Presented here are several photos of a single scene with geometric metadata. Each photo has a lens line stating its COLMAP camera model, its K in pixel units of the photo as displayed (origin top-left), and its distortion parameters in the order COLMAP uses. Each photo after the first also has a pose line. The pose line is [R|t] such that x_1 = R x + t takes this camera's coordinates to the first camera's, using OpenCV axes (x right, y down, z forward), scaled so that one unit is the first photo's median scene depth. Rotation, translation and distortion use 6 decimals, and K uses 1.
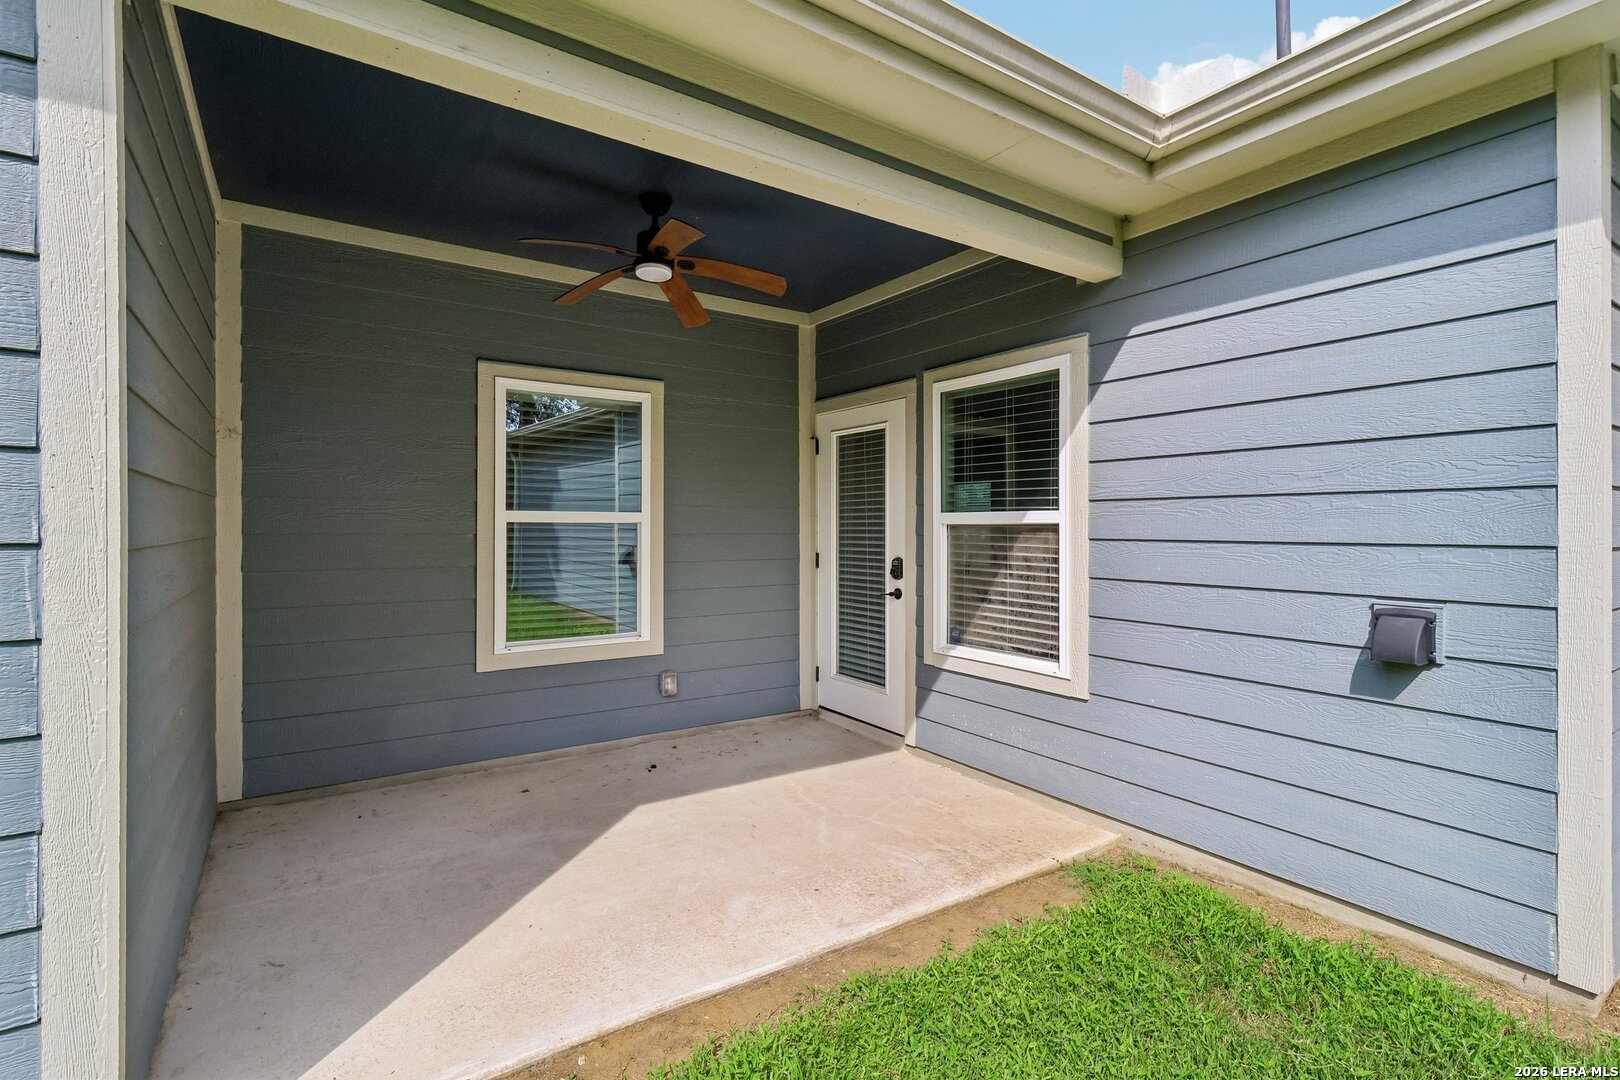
lens RADIAL K [[760.8, 0, 807.3], [0, 760.8, 532.9], [0, 0, 1]] dist [0.001511, 0.000250]
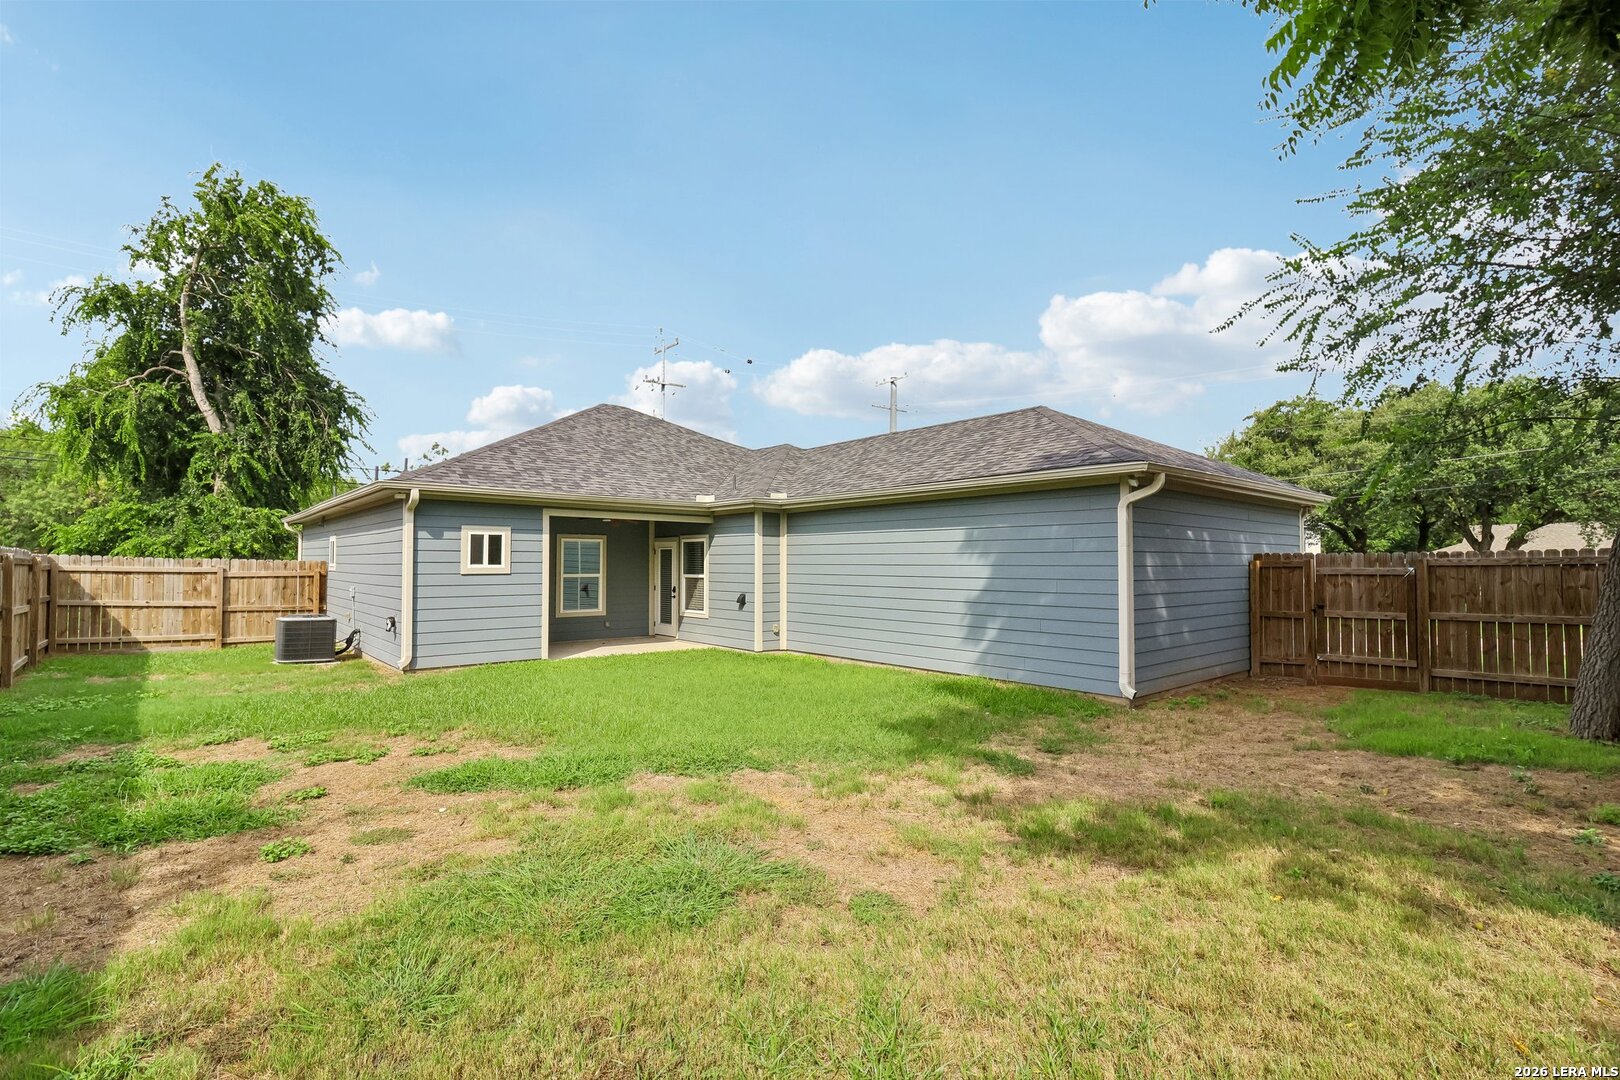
lens RADIAL K [[760.8, 0, 815.1], [0, 760.8, 544.6], [0, 0, 1]] dist [0.001511, 0.000250]
pose [[0.992487, 0.001630, 0.122342, 0.350816], [0.002370, 0.999468, -0.032540, -0.047903], [-0.122330, 0.032586, 0.991954, -2.709108]]
